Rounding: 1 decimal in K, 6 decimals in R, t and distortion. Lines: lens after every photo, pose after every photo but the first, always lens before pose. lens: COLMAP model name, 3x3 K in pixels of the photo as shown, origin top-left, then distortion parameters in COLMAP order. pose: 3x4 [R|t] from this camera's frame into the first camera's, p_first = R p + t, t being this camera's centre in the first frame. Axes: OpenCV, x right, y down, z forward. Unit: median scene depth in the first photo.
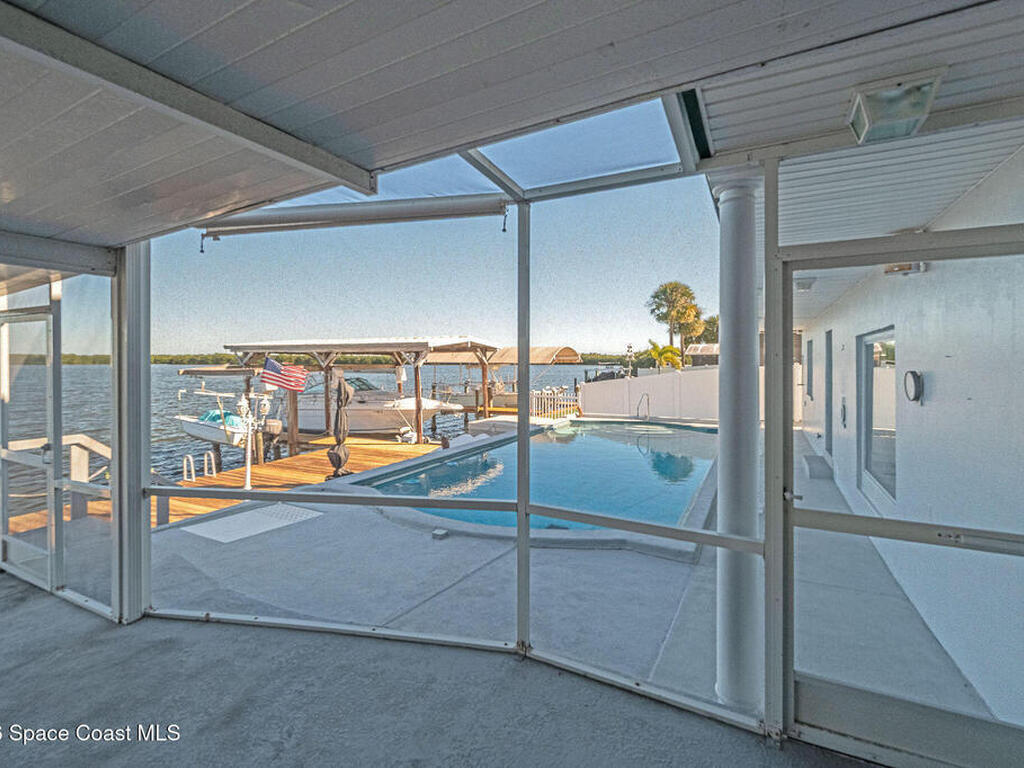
lens RADIAL K [[467.2, 0, 532.7], [0, 467.2, 358.5], [0, 0, 1]] dist [-0.000208, -0.000384]
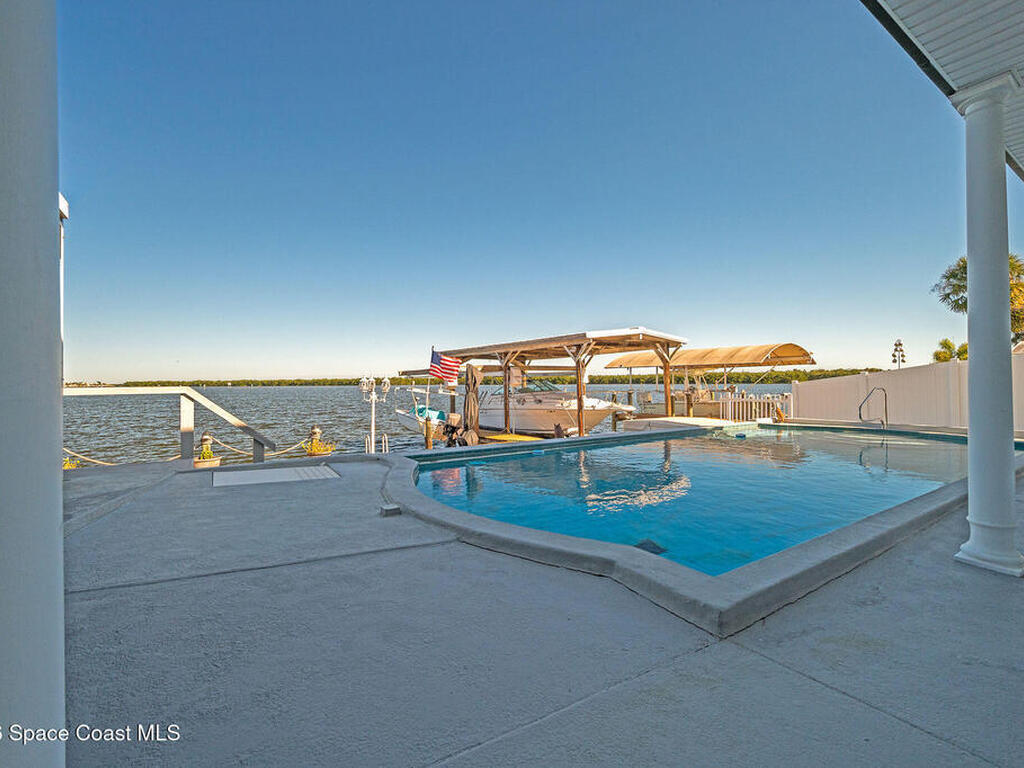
lens RADIAL K [[465.6, 0, 520.7], [0, 465.6, 377.9], [0, 0, 1]] dist [-0.000480, -0.000100]
pose [[0.868888, -0.008333, -0.494938, 0.106647], [0.008315, 0.999963, -0.002238, 0.050240], [0.494938, -0.002171, 0.868925, 0.136357]]
